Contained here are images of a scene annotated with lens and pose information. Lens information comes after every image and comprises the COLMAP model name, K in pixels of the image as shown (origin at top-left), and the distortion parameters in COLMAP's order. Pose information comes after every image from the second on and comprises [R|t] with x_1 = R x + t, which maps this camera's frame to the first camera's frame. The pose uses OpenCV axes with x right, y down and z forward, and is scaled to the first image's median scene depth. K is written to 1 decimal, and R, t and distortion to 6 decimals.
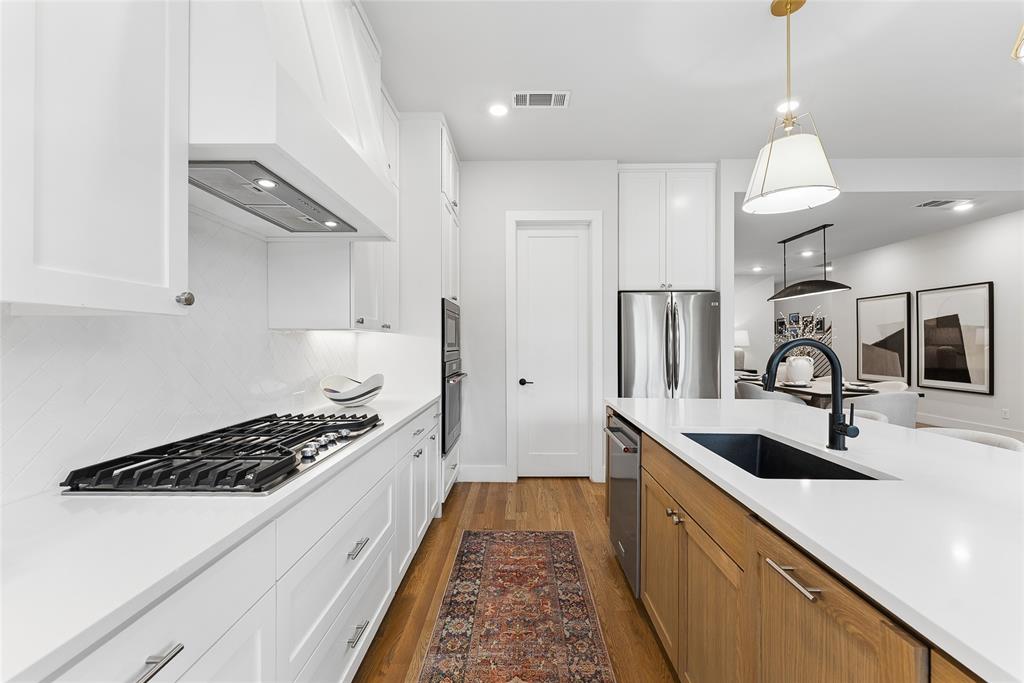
lens RADIAL K [[414.4, 0, 511.0], [0, 414.4, 345.3], [0, 0, 1]] dist [0.001529, 0.000077]
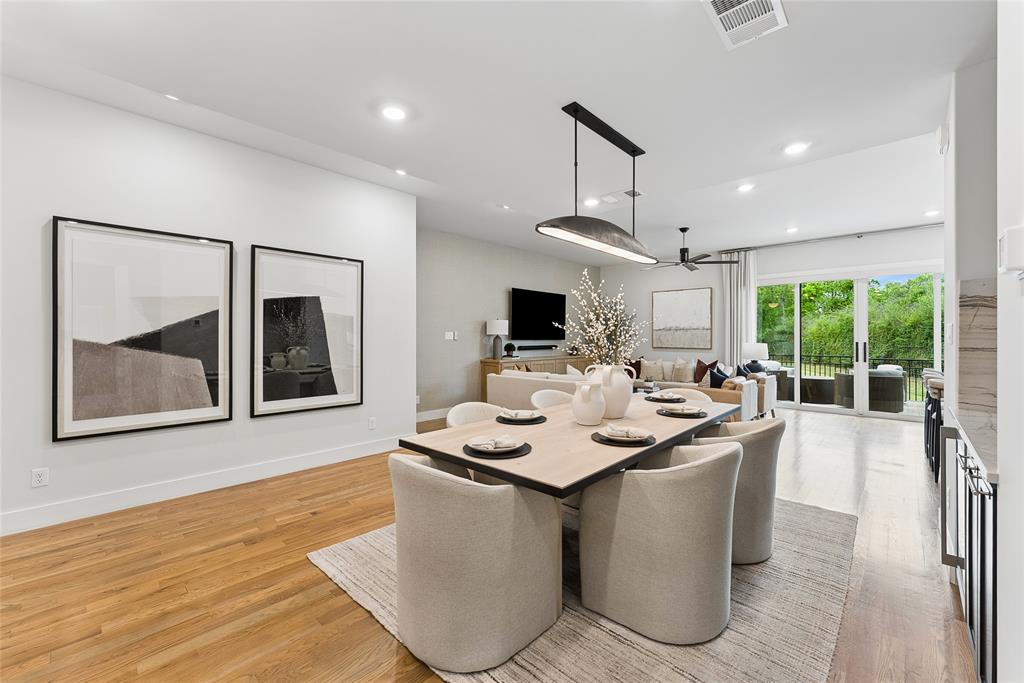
lens RADIAL K [[414.4, 0, 512.2], [0, 414.4, 338.1], [0, 0, 1]] dist [0.001529, 0.000077]
pose [[-0.749431, 0.000957, 0.662082, 0.805921], [0.004909, 0.999980, 0.004111, -0.014970], [-0.662064, 0.006331, -0.749420, 2.673952]]
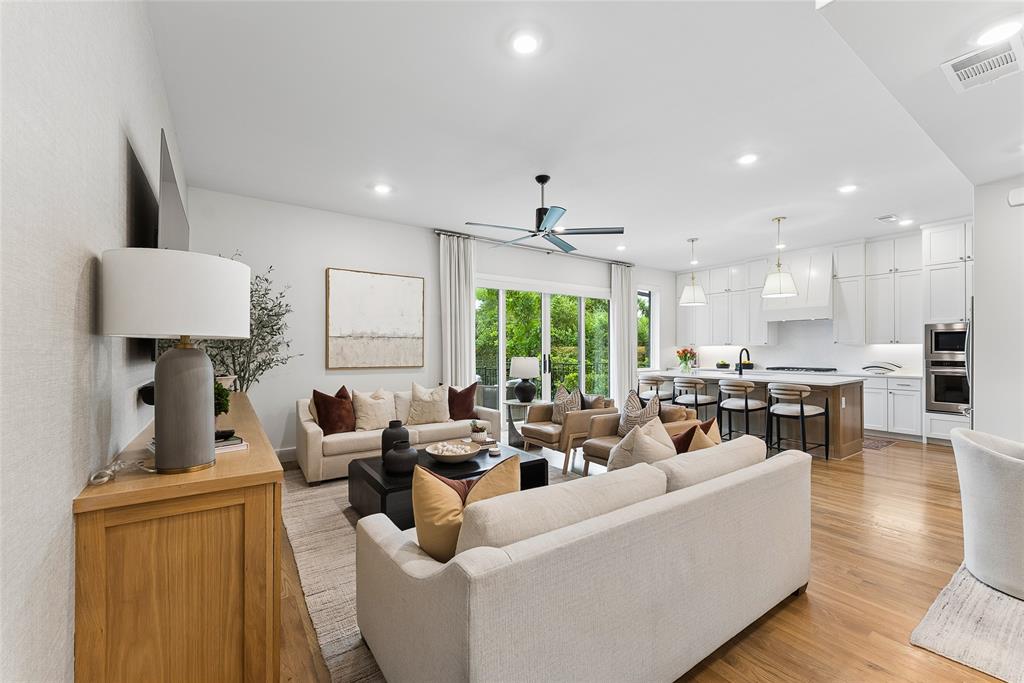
lens RADIAL K [[414.4, 0, 515.1], [0, 414.4, 347.9], [0, 0, 1]] dist [0.001529, 0.000077]
pose [[-0.802200, 0.000325, -0.597056, 2.461499], [0.000251, 1.000000, 0.000207, -0.012197], [0.597056, 0.000016, -0.802200, 1.494814]]
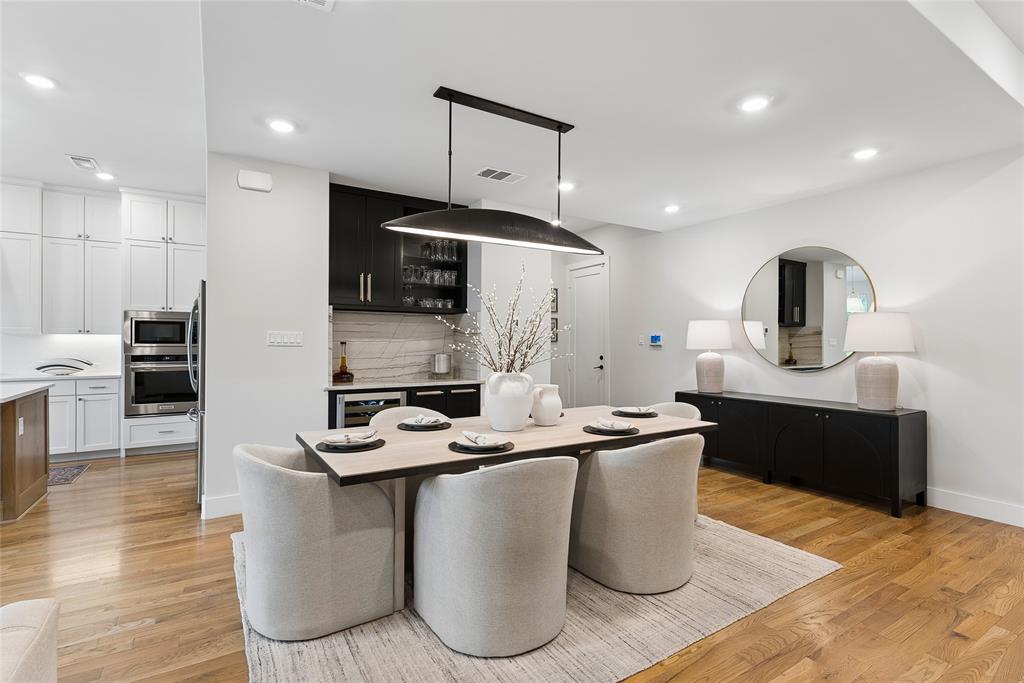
lens RADIAL K [[476.5, 0, 508.8], [0, 476.5, 340.6], [0, 0, 1]] dist [0.013357, -0.000429]
pose [[0.547666, 0.001279, -0.836696, 2.073008], [-0.005407, 0.999983, -0.002011, -0.011795], [0.836680, 0.005625, 0.547663, 1.292408]]
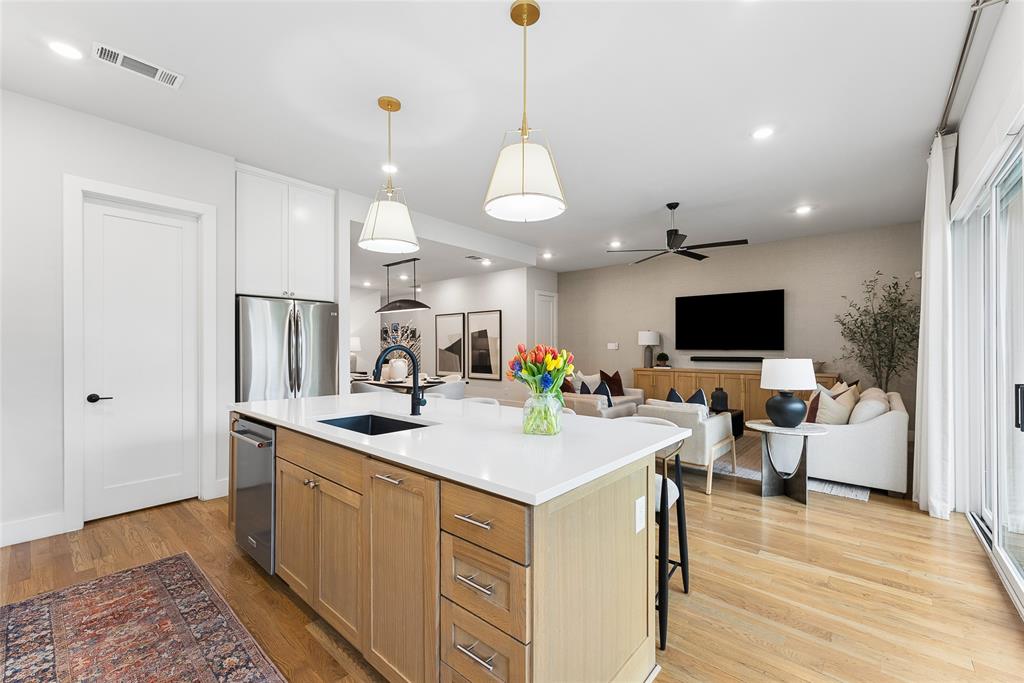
lens RADIAL K [[414.4, 0, 519.1], [0, 414.4, 342.2], [0, 0, 1]] dist [0.001529, 0.000077]
pose [[0.630411, 0.010690, 0.776188, -0.077203], [0.005362, 0.999821, -0.018124, 0.001299], [-0.776243, 0.015588, 0.630241, -0.121492]]
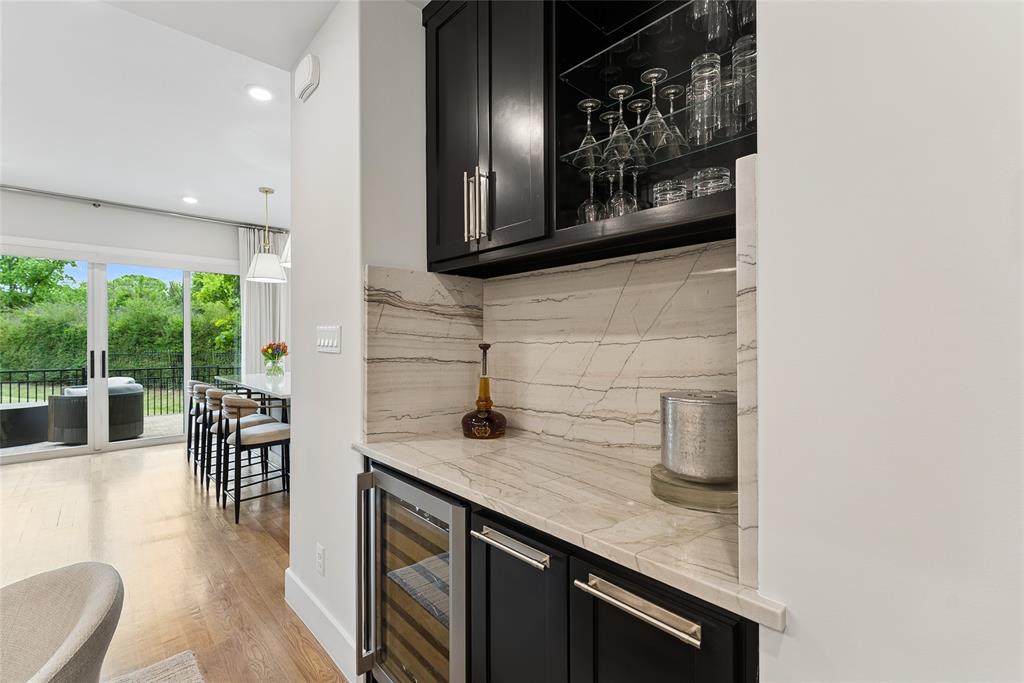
lens RADIAL K [[451.1, 0, 509.0], [0, 451.1, 337.4], [0, 0, 1]] dist [0.003805, 0.000190]
pose [[-0.714679, -0.000555, -0.699452, 0.972497], [0.002938, 0.999988, -0.003795, -0.015587], [0.699446, -0.004768, -0.714669, 2.144874]]
